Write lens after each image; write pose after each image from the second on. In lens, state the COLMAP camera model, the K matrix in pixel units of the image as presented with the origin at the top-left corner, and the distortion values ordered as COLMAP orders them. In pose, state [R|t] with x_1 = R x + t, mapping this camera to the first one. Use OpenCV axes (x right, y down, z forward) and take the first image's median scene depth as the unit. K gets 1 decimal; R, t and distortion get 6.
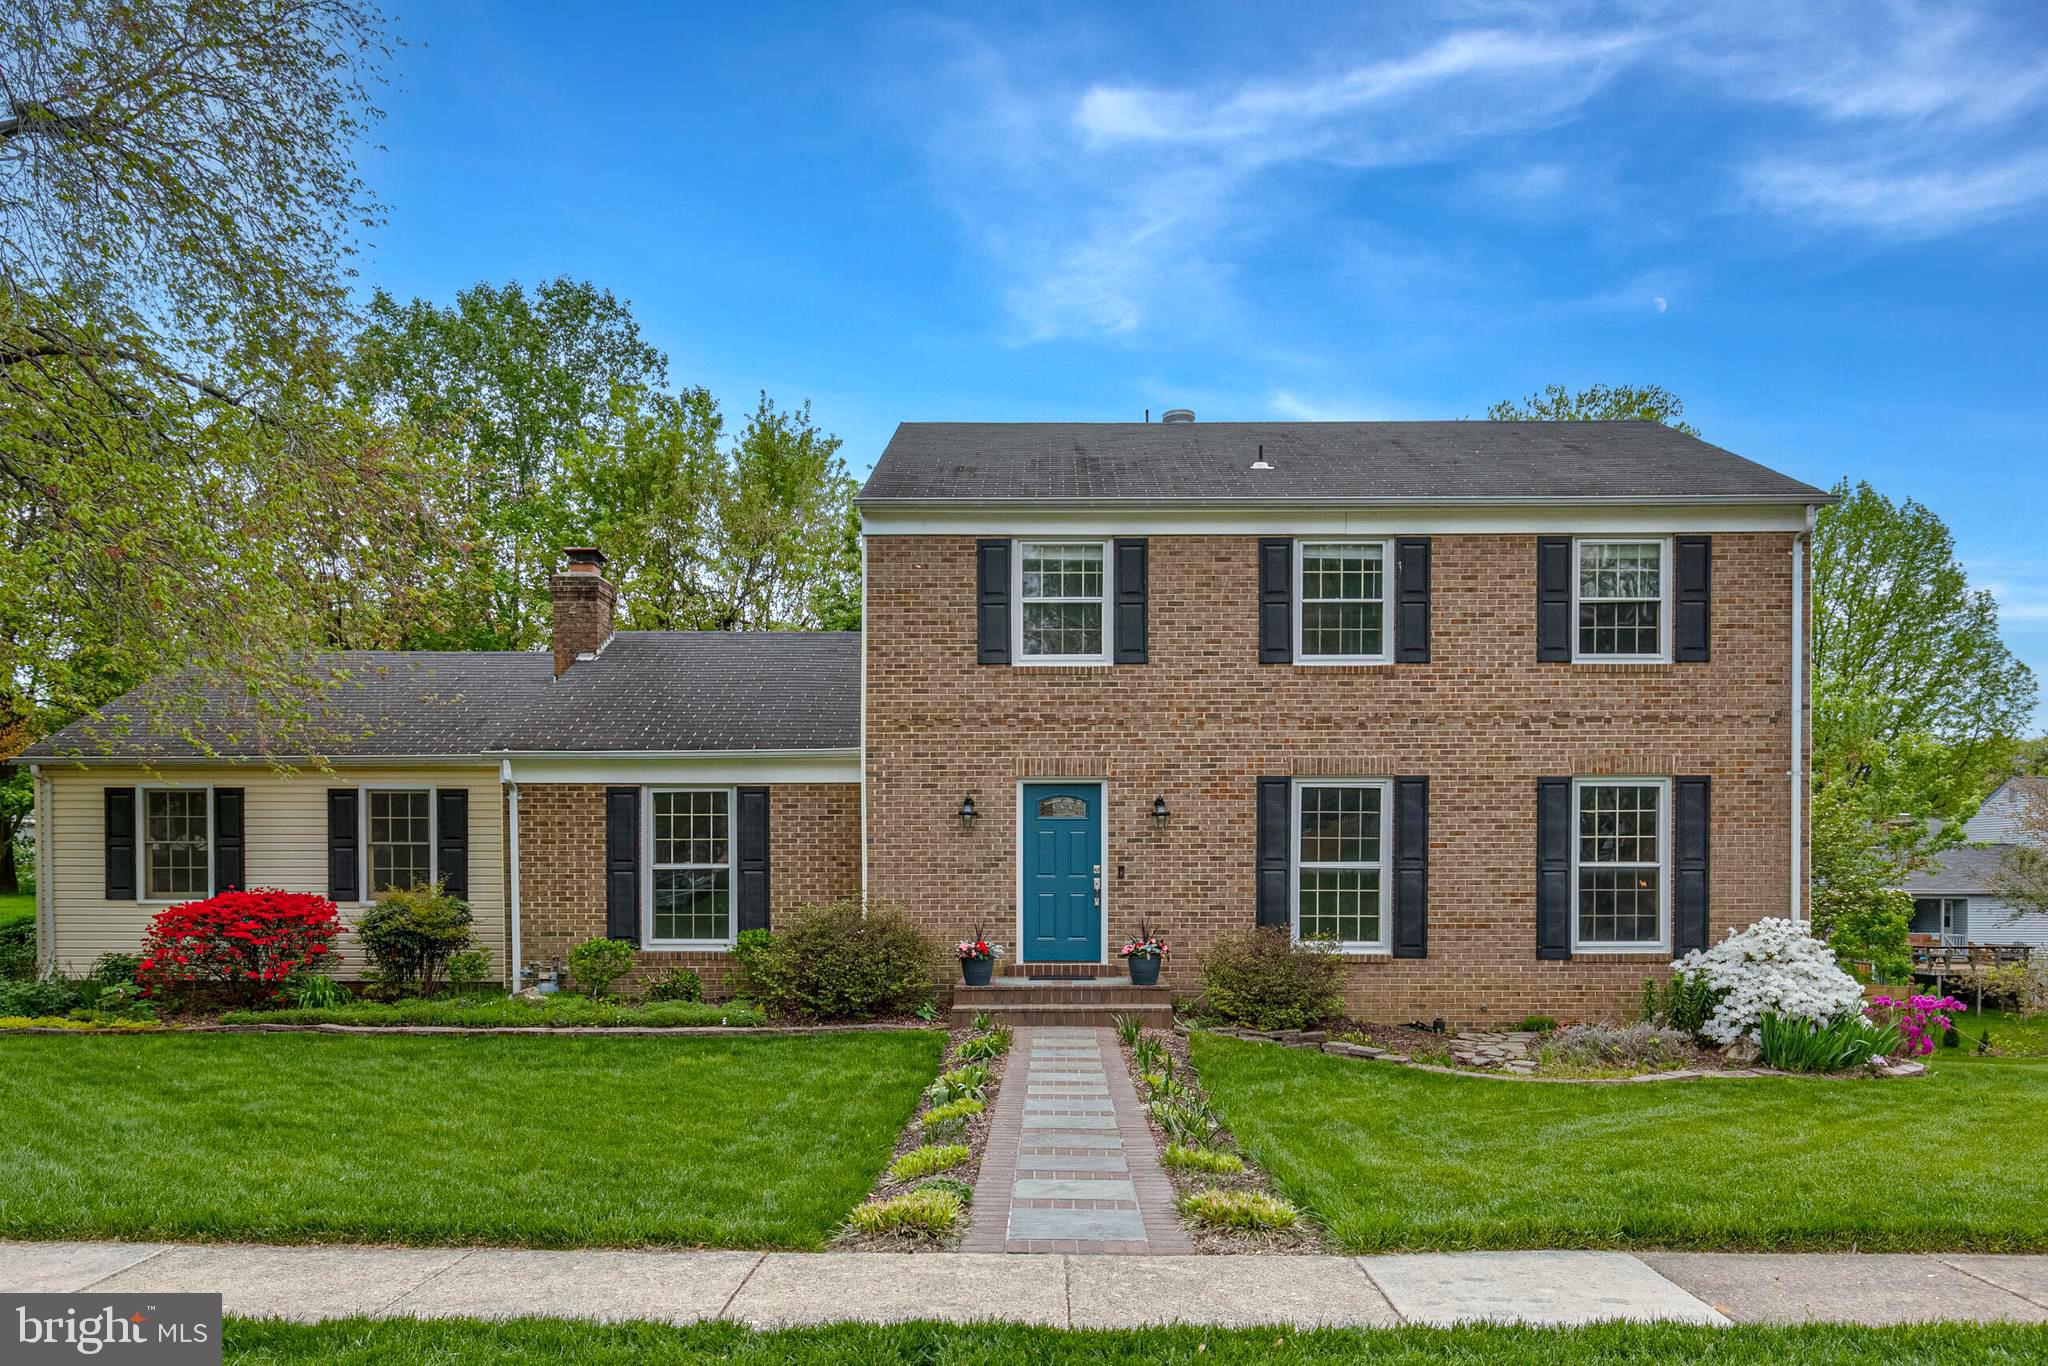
lens RADIAL K [[1370.1, 0, 1019.5], [0, 1370.1, 630.4], [0, 0, 1]] dist [0.010043, -0.003701]
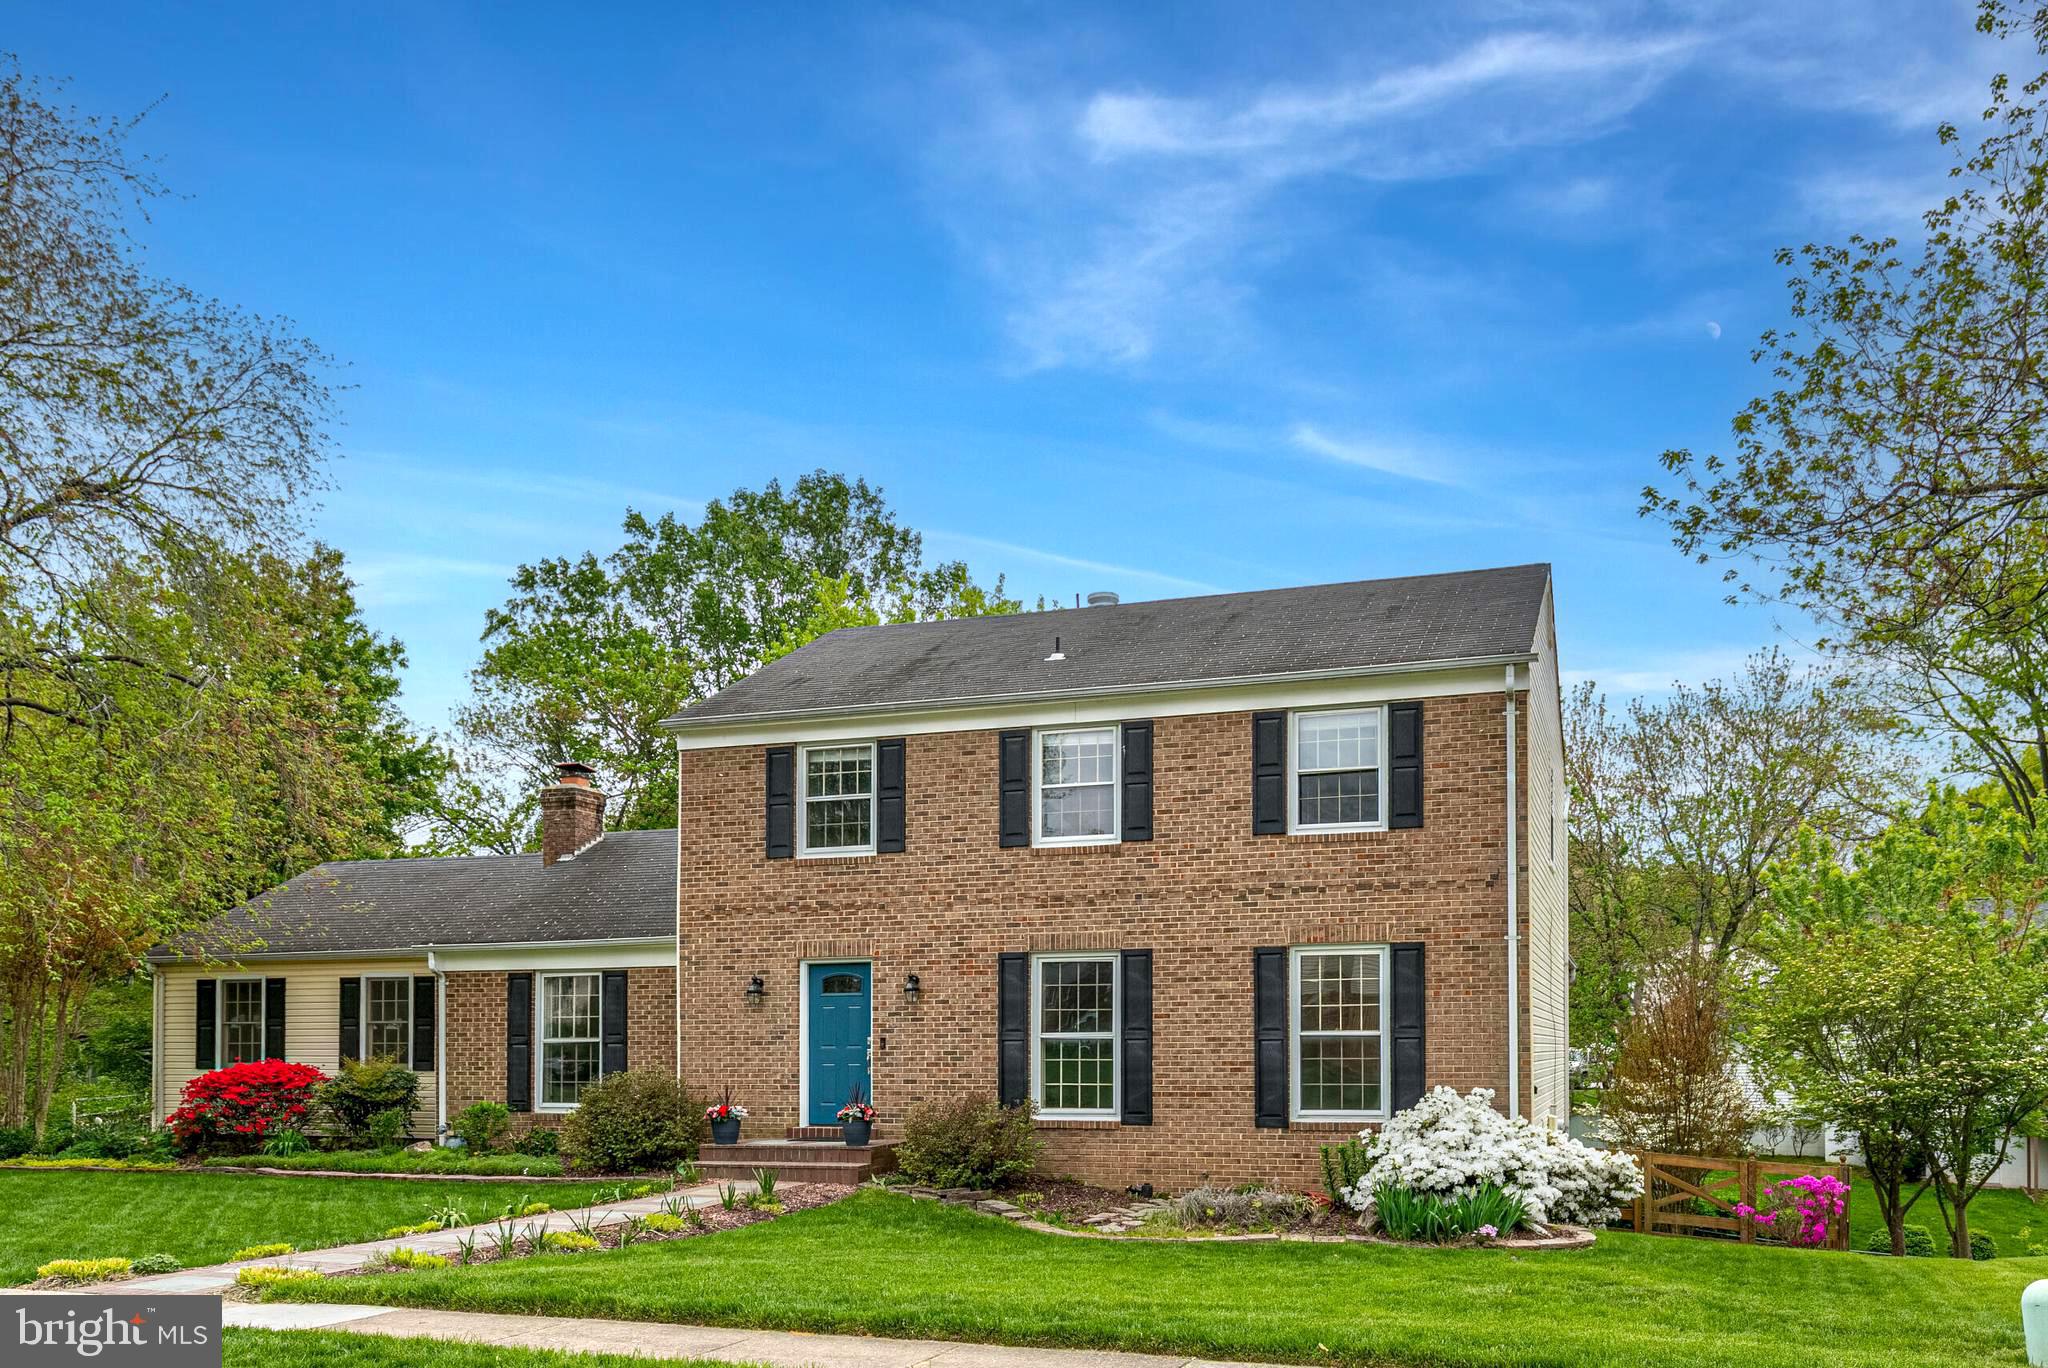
lens RADIAL K [[1468.9, 0, 1024.4], [0, 1468.9, 685.4], [0, 0, 1]] dist [0.000908, 0.003571]
pose [[0.957747, -0.072782, -0.278249, 0.526853], [0.054539, 0.995857, -0.072763, -0.018129], [0.282392, 0.054513, 0.957749, -0.114645]]
